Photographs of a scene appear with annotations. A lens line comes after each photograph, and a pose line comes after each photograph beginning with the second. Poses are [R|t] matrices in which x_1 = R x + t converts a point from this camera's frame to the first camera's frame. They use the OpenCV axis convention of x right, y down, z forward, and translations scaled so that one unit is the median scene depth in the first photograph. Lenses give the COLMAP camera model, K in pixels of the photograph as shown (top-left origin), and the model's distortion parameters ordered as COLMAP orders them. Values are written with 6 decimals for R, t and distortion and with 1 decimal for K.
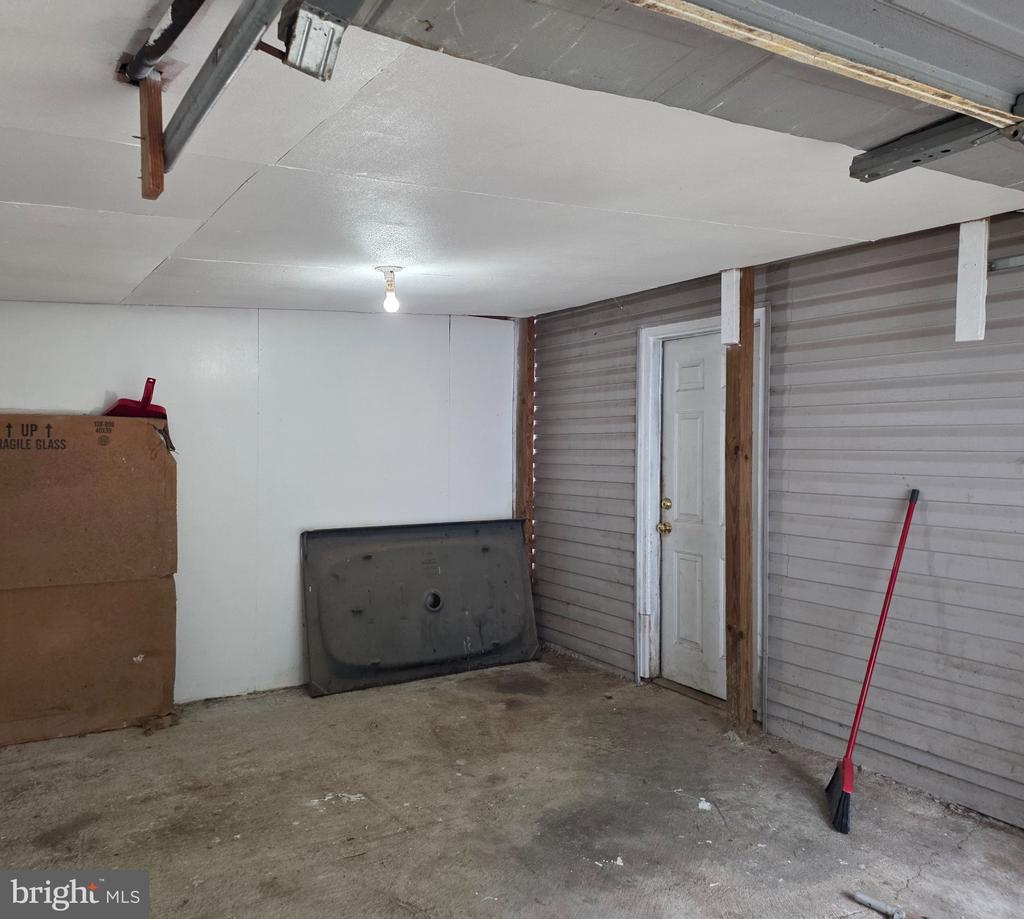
lens RADIAL K [[814.9, 0, 512.1], [0, 814.9, 462.9], [0, 0, 1]] dist [0.105369, -0.102049]
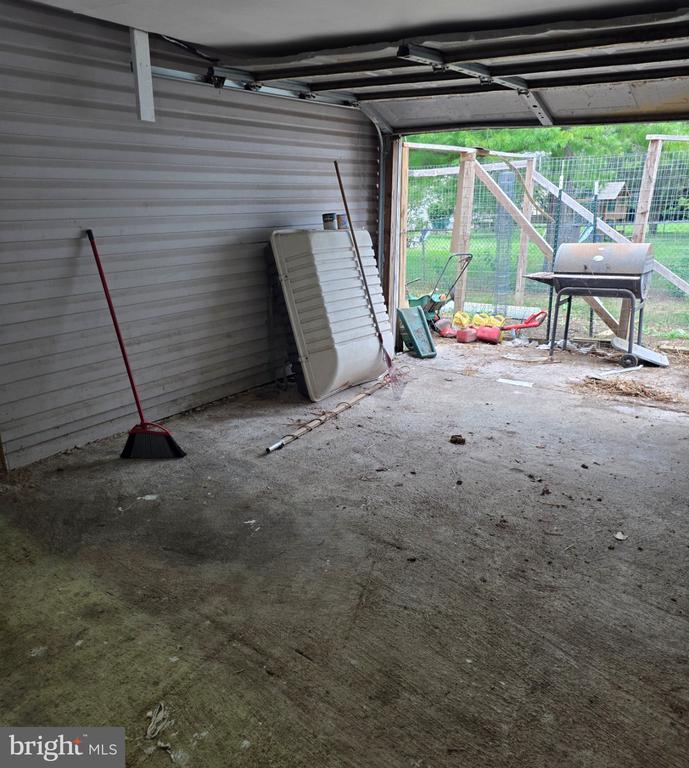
lens RADIAL K [[607.8, 0, 333.7], [0, 607.8, 385.4], [0, 0, 1]] dist [0.117327, -0.119881]
pose [[-0.319959, -0.289757, 0.902035, -0.690825], [0.023741, 0.949334, 0.313372, -0.037512], [-0.947134, 0.121681, -0.296869, 1.052283]]
